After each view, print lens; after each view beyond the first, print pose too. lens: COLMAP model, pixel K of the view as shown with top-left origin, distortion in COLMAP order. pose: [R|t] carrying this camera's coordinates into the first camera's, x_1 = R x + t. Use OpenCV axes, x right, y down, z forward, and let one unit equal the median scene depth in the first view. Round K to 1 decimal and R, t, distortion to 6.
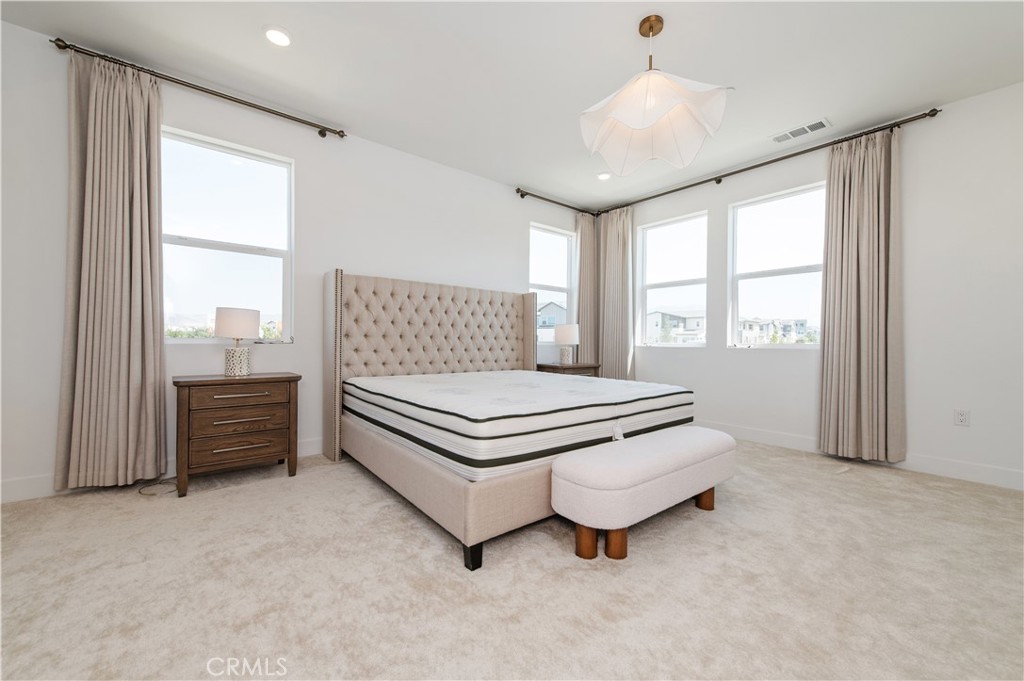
lens RADIAL K [[411.3, 0, 515.8], [0, 411.3, 337.0], [0, 0, 1]] dist [0.022071, -0.011127]
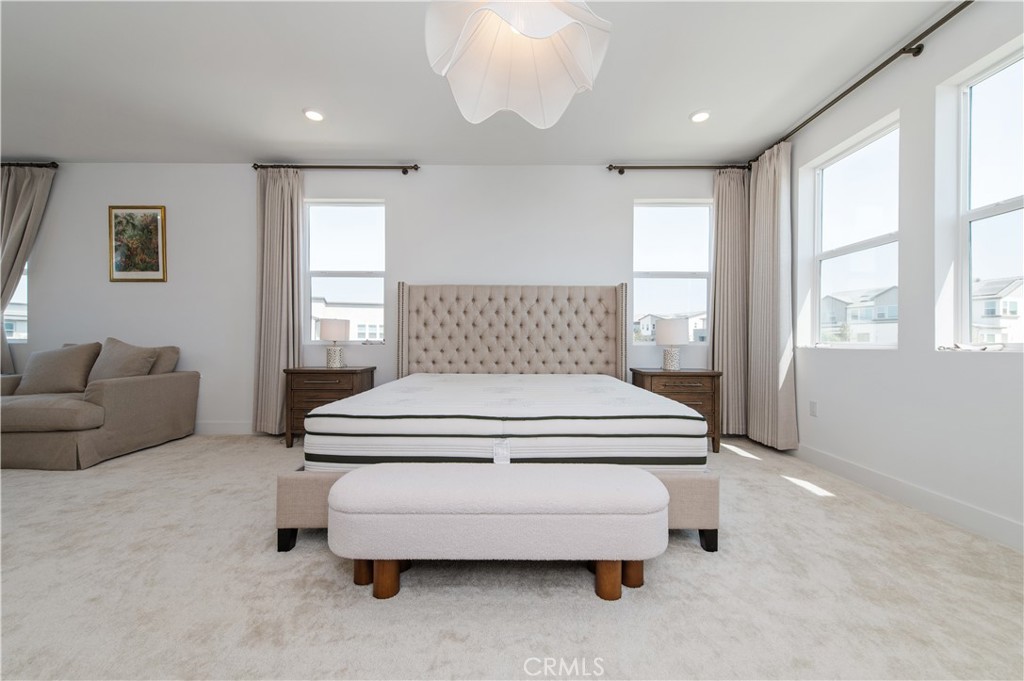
lens RADIAL K [[400.7, 0, 509.1], [0, 400.7, 338.4], [0, 0, 1]] dist [0.003146, -0.000120]
pose [[0.765383, -0.010094, -0.643496, 0.430804], [0.012292, 0.999924, -0.001064, 0.003311], [0.643458, -0.007095, 0.765449, 0.241167]]
